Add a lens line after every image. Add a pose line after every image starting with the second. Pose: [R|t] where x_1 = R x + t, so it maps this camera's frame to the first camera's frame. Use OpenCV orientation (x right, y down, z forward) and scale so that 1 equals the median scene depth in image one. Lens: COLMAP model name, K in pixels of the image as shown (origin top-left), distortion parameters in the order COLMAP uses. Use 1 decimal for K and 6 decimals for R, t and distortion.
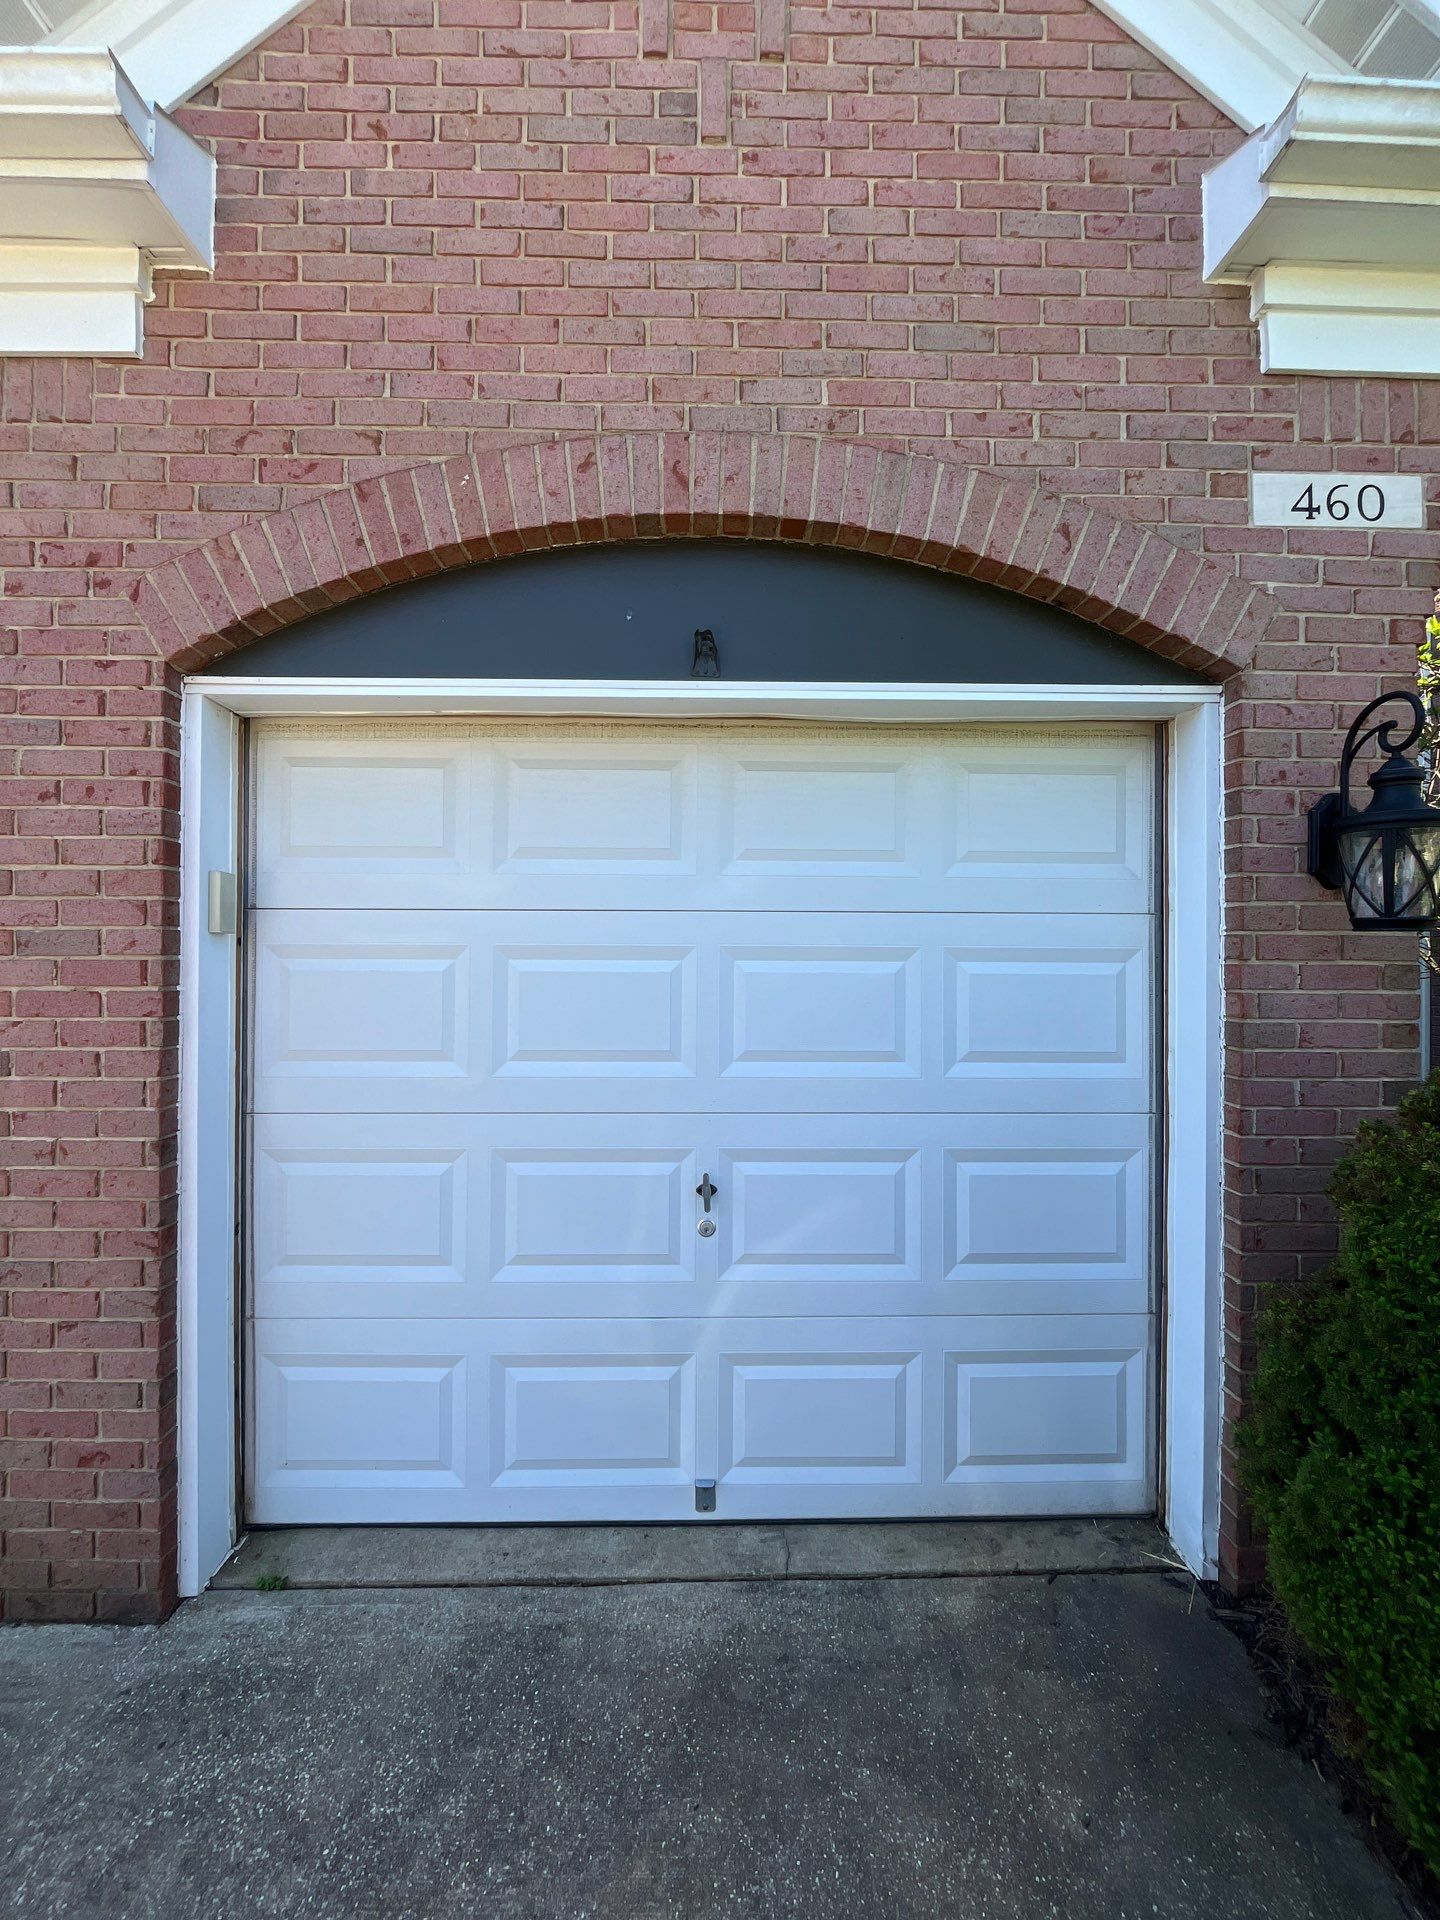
lens RADIAL K [[770.1, 0, 719.2], [0, 770.1, 956.5], [0, 0, 1]] dist [-0.004633, -0.000299]
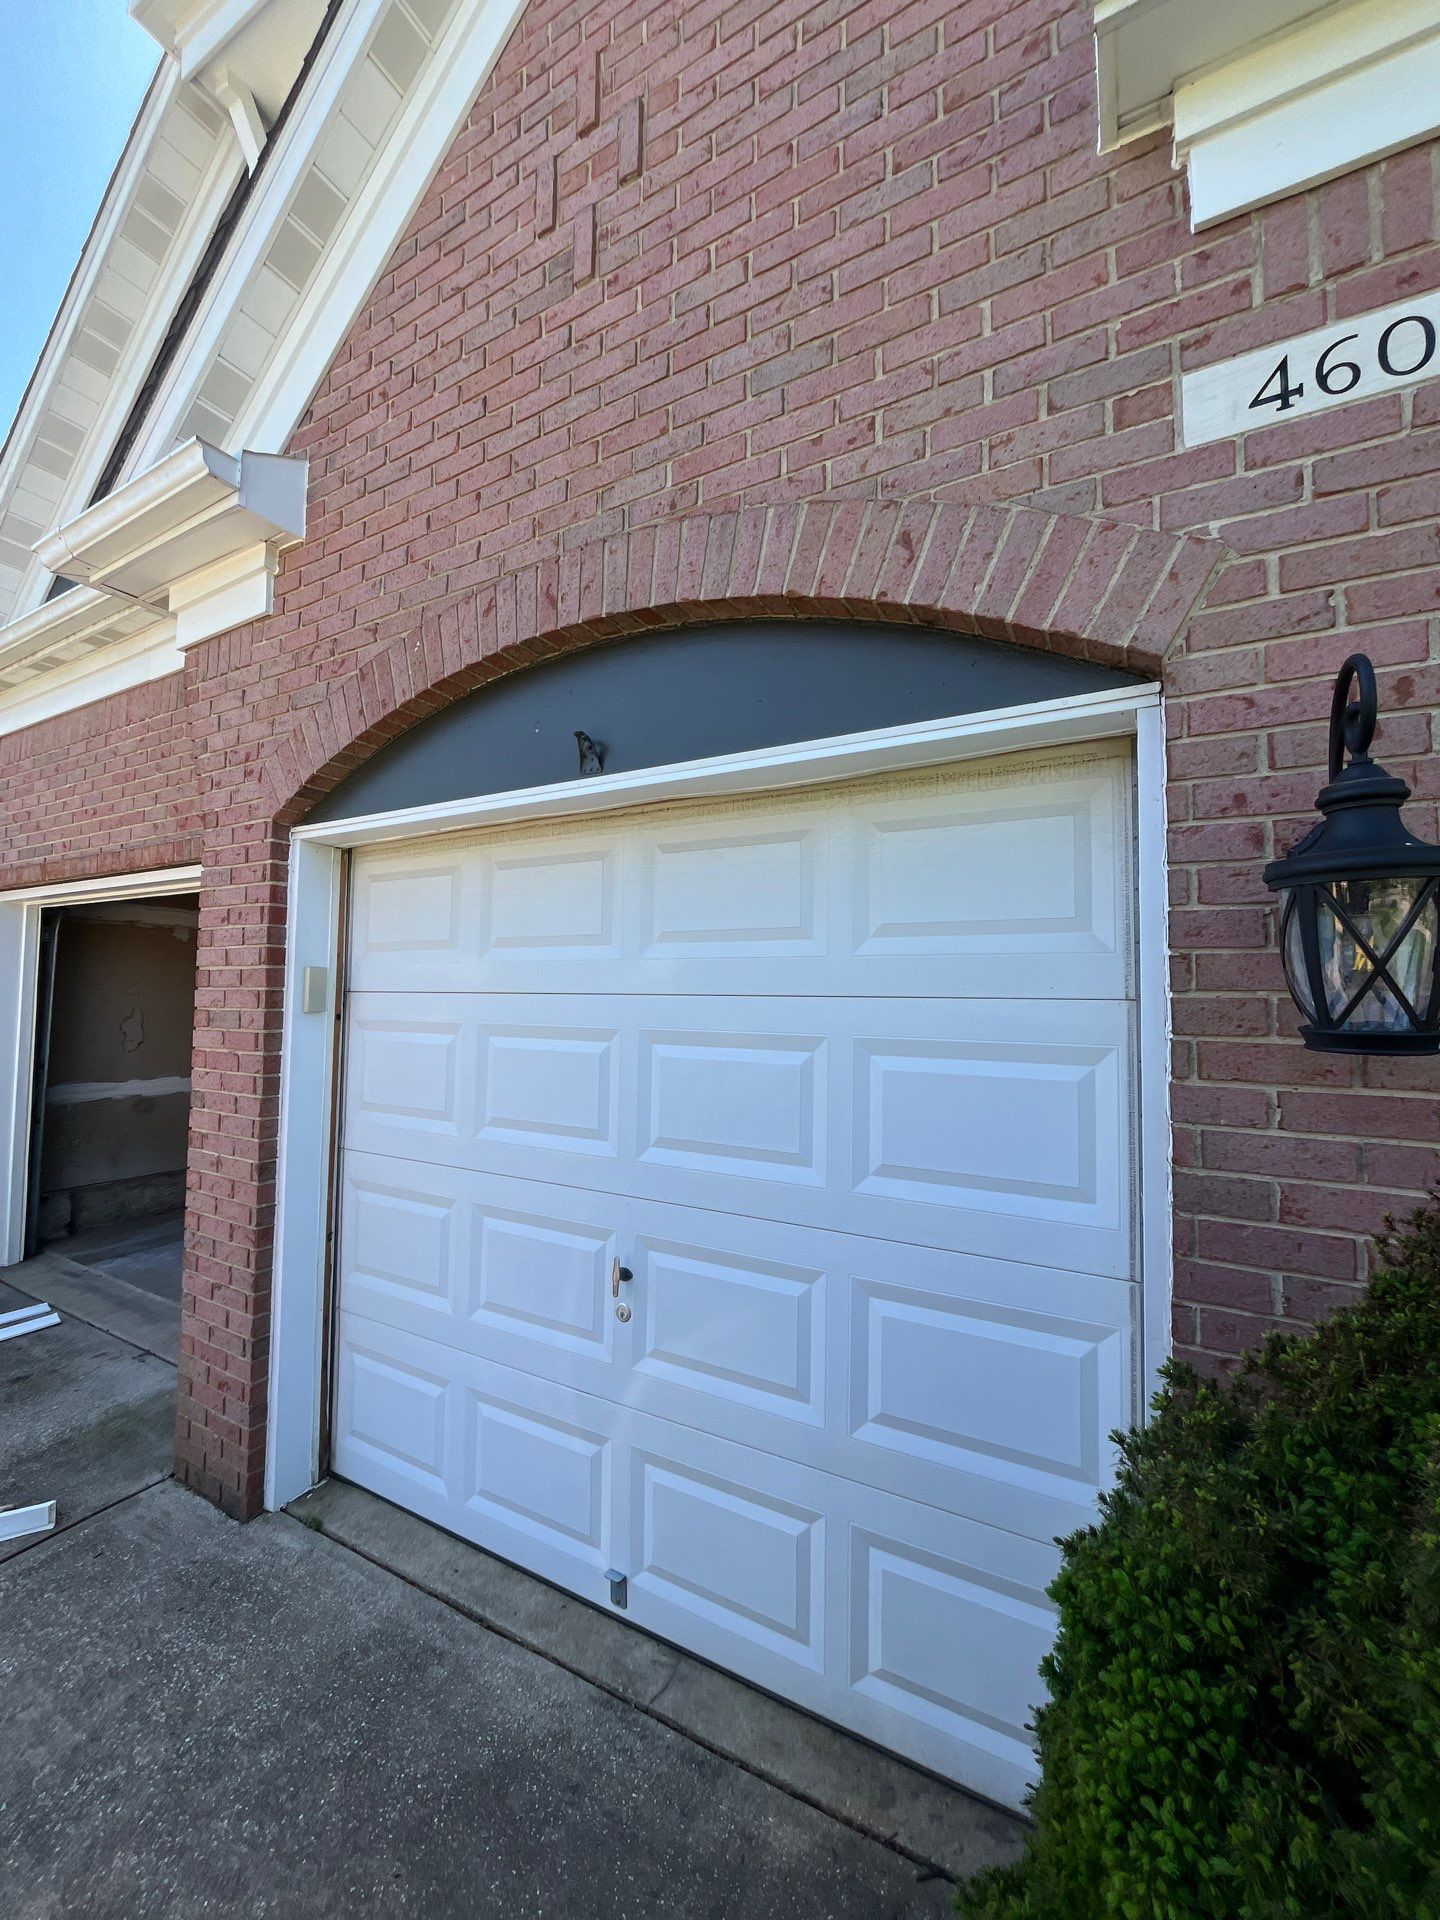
lens RADIAL K [[770.1, 0, 722.2], [0, 770.1, 956.7], [0, 0, 1]] dist [-0.004633, -0.000299]
pose [[0.860658, -0.020996, -0.508750, 0.687178], [-0.002996, 0.998923, -0.046293, -0.070247], [0.509174, 0.041366, 0.859669, 0.211277]]
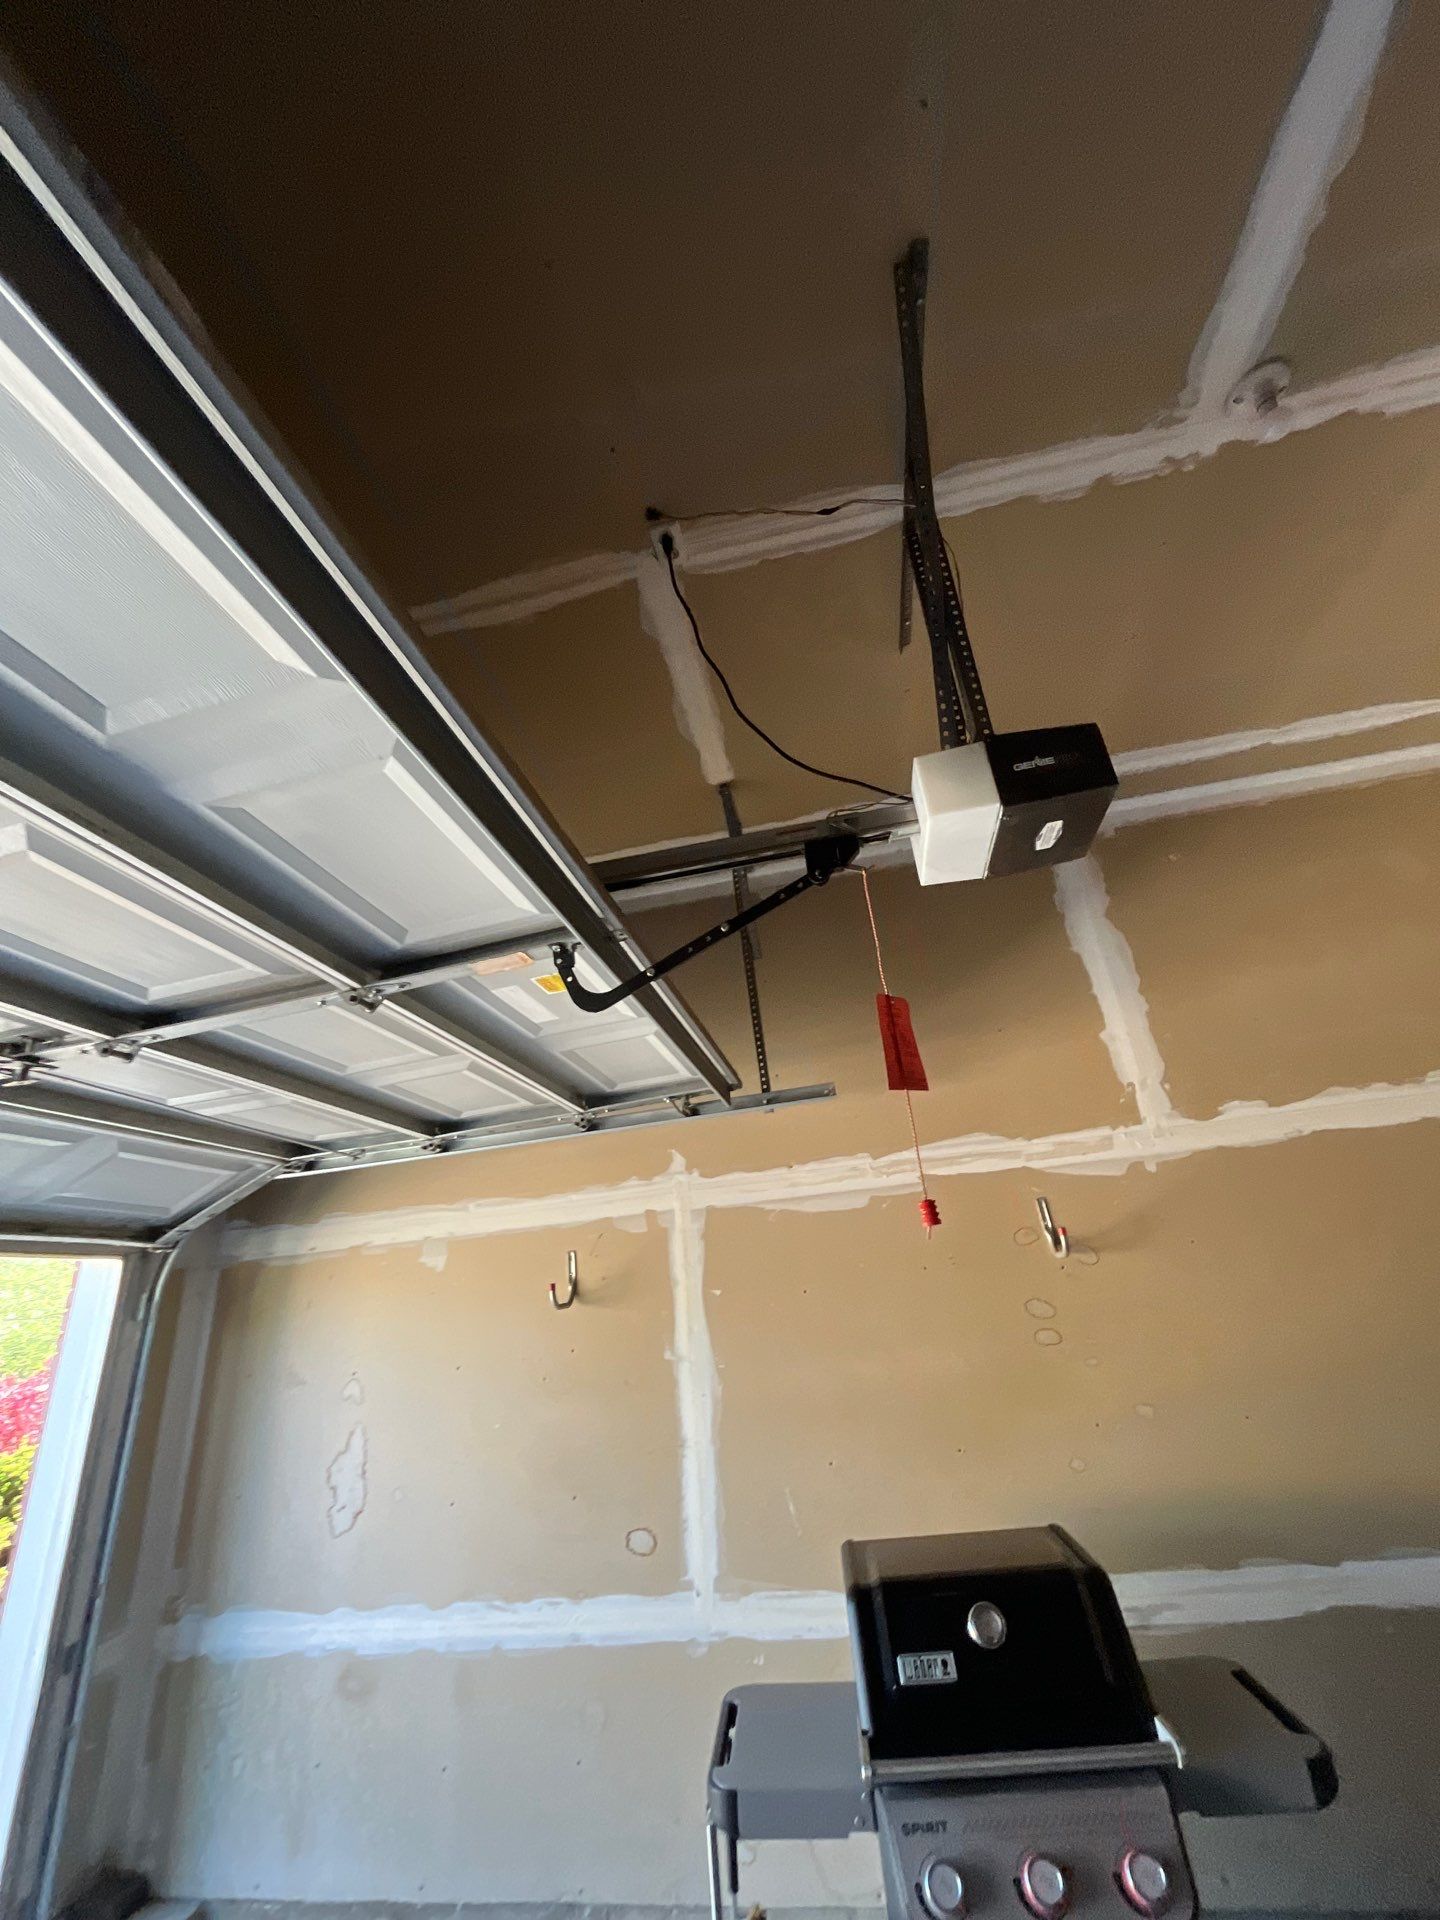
lens RADIAL K [[770.1, 0, 717.9], [0, 770.1, 963.8], [0, 0, 1]] dist [-0.004633, -0.000299]
pose [[-0.220890, -0.374218, -0.900649, -1.235683], [0.105833, 0.908809, -0.403565, -0.145024], [0.969539, -0.184462, -0.161142, 2.653850]]
